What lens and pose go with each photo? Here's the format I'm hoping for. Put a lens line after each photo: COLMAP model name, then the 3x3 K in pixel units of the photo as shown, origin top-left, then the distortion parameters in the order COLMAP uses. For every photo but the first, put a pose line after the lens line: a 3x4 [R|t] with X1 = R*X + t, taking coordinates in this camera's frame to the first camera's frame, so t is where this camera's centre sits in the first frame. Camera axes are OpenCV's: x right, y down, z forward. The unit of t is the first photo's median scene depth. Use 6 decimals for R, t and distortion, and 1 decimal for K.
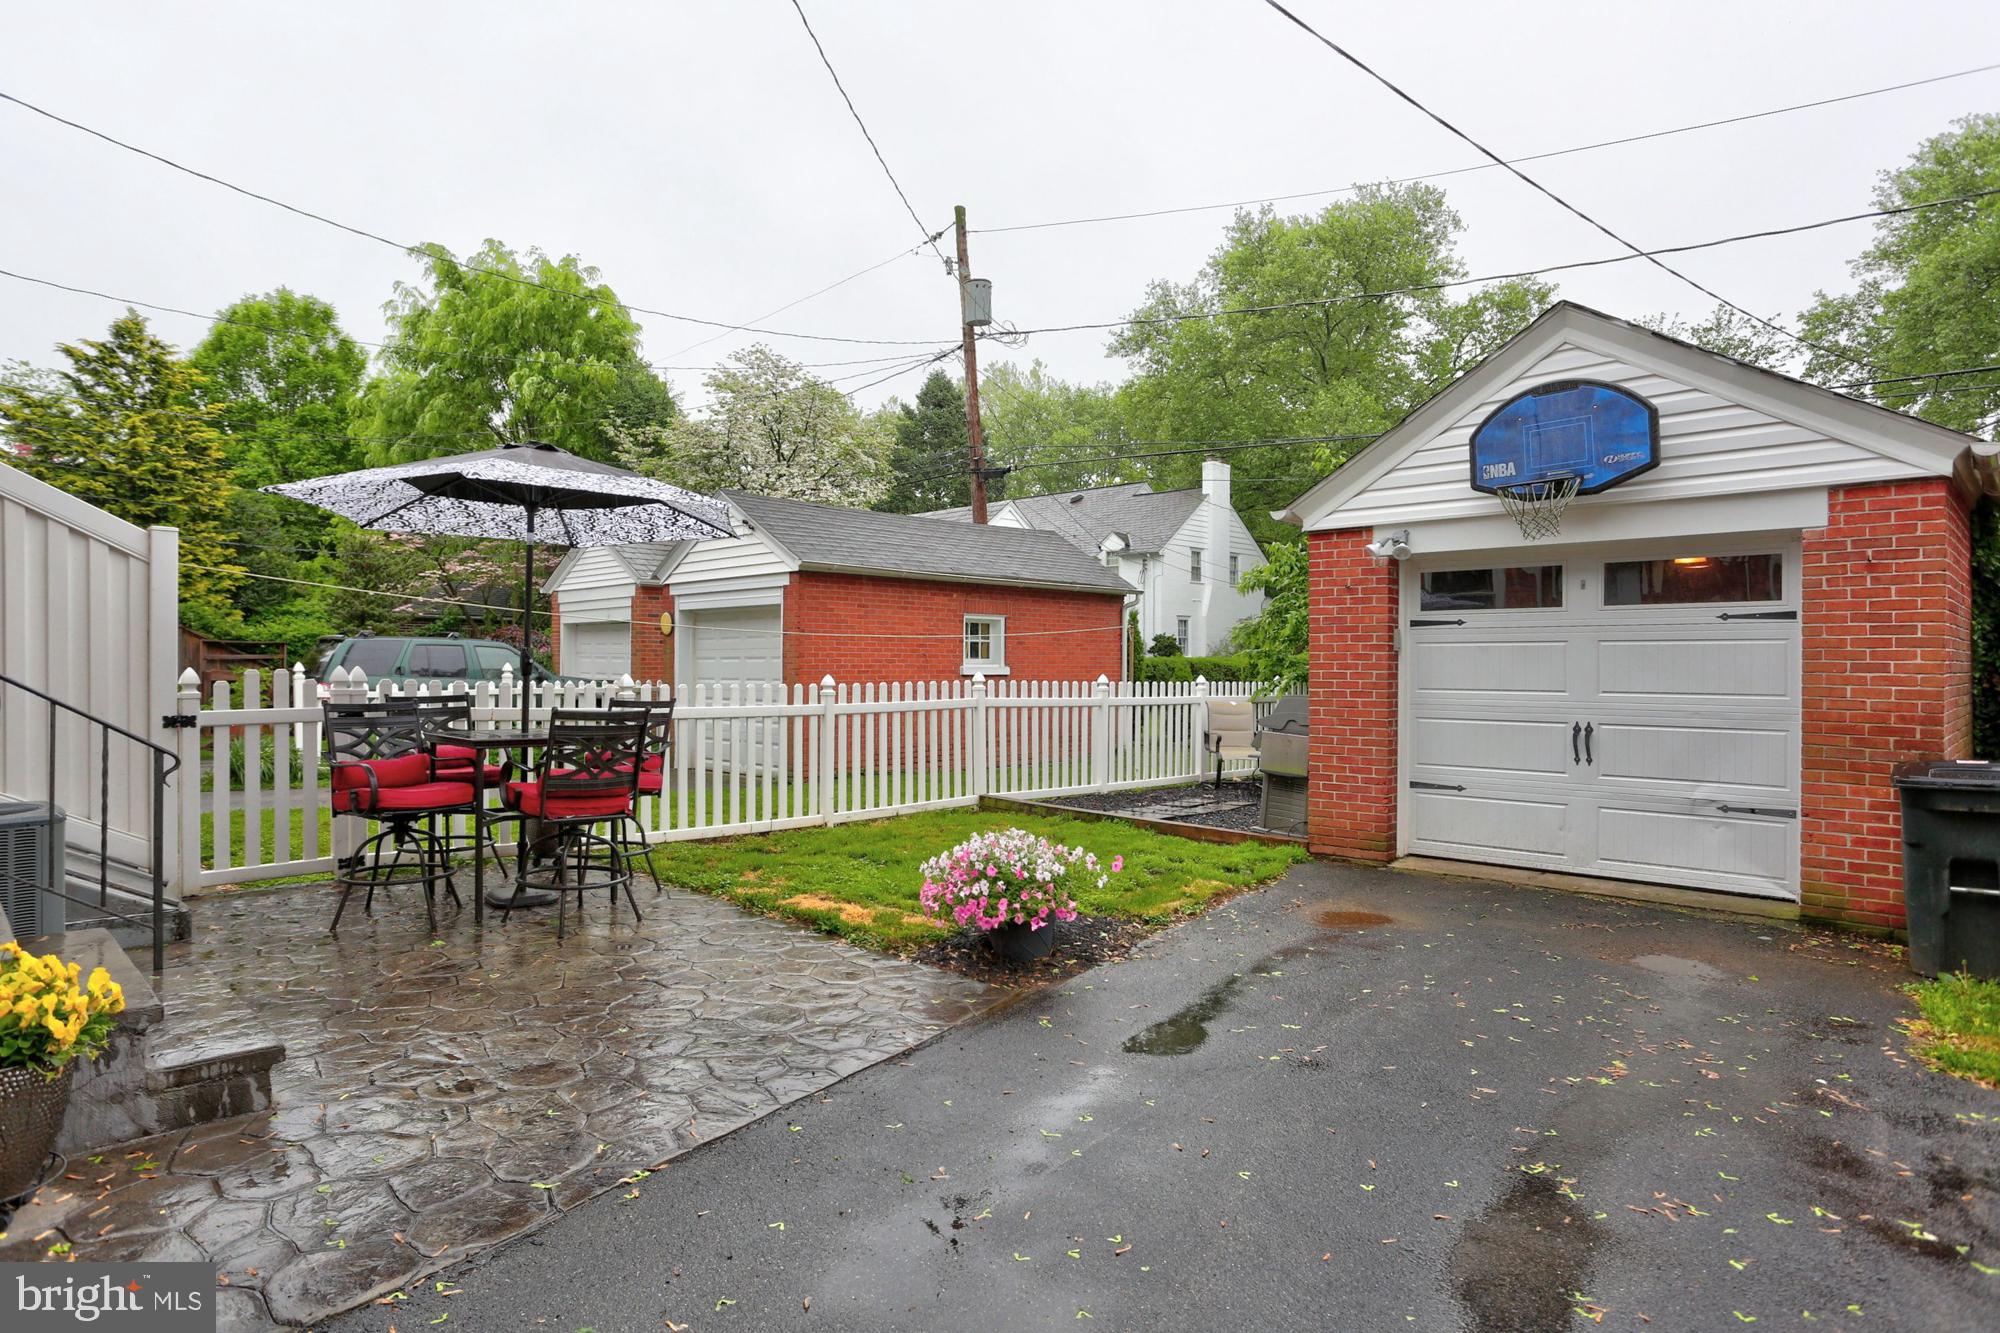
lens RADIAL K [[1166.3, 0, 1000.0], [0, 1166.3, 666.5], [0, 0, 1]] dist [-0.030037, 0.002319]
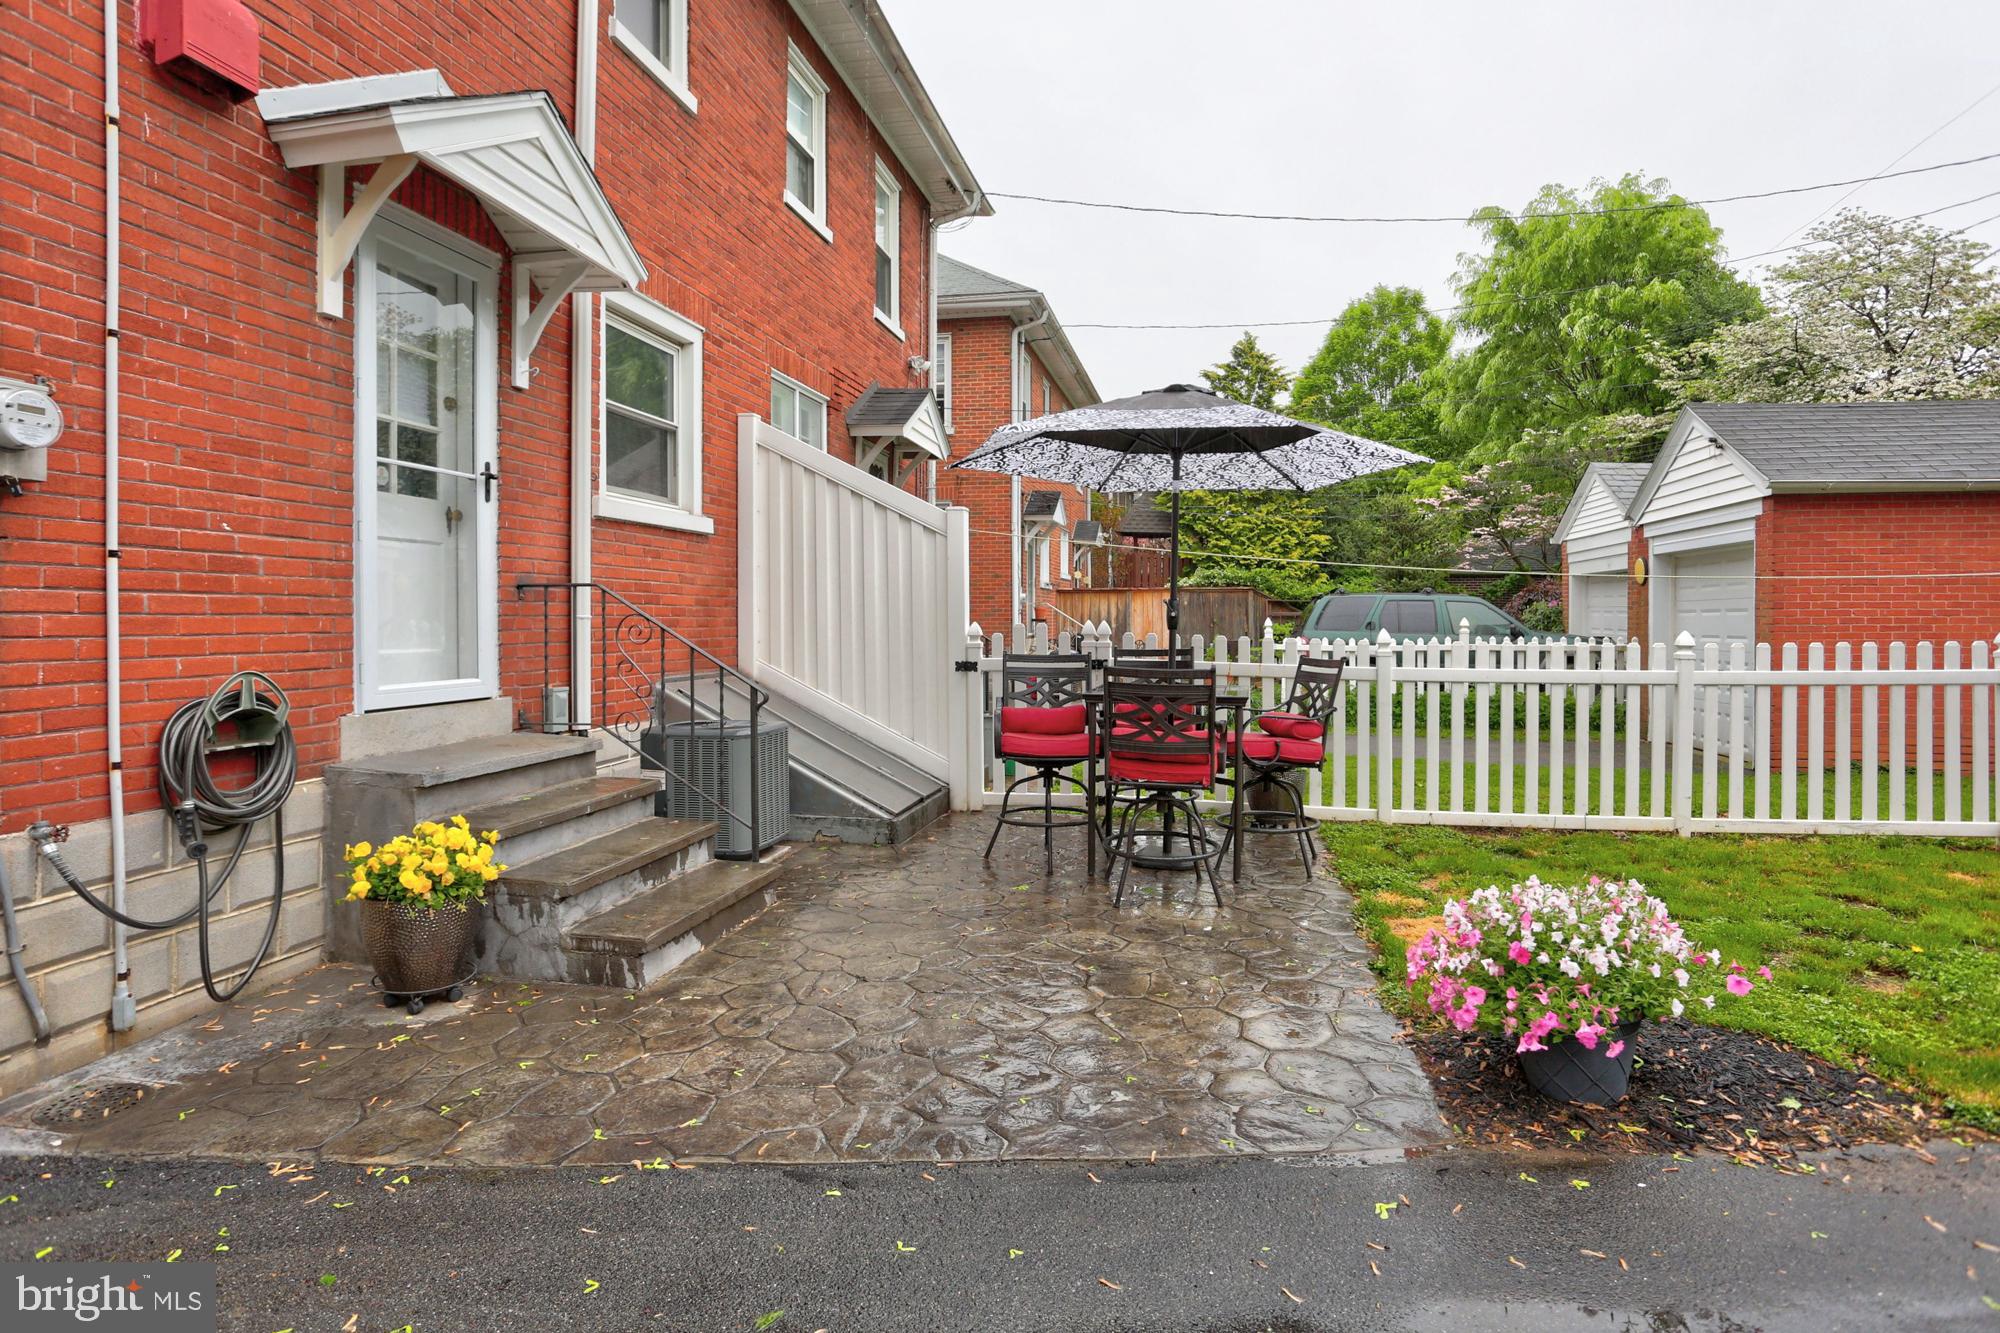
lens RADIAL K [[1116.7, 0, 1006.2], [0, 1116.7, 629.6], [0, 0, 1]] dist [-0.058987, 0.051378]
pose [[0.556020, 0.004747, -0.831156, 0.097489], [0.000756, 0.999980, 0.006217, 0.000500], [0.831169, -0.004085, 0.556005, 0.125009]]
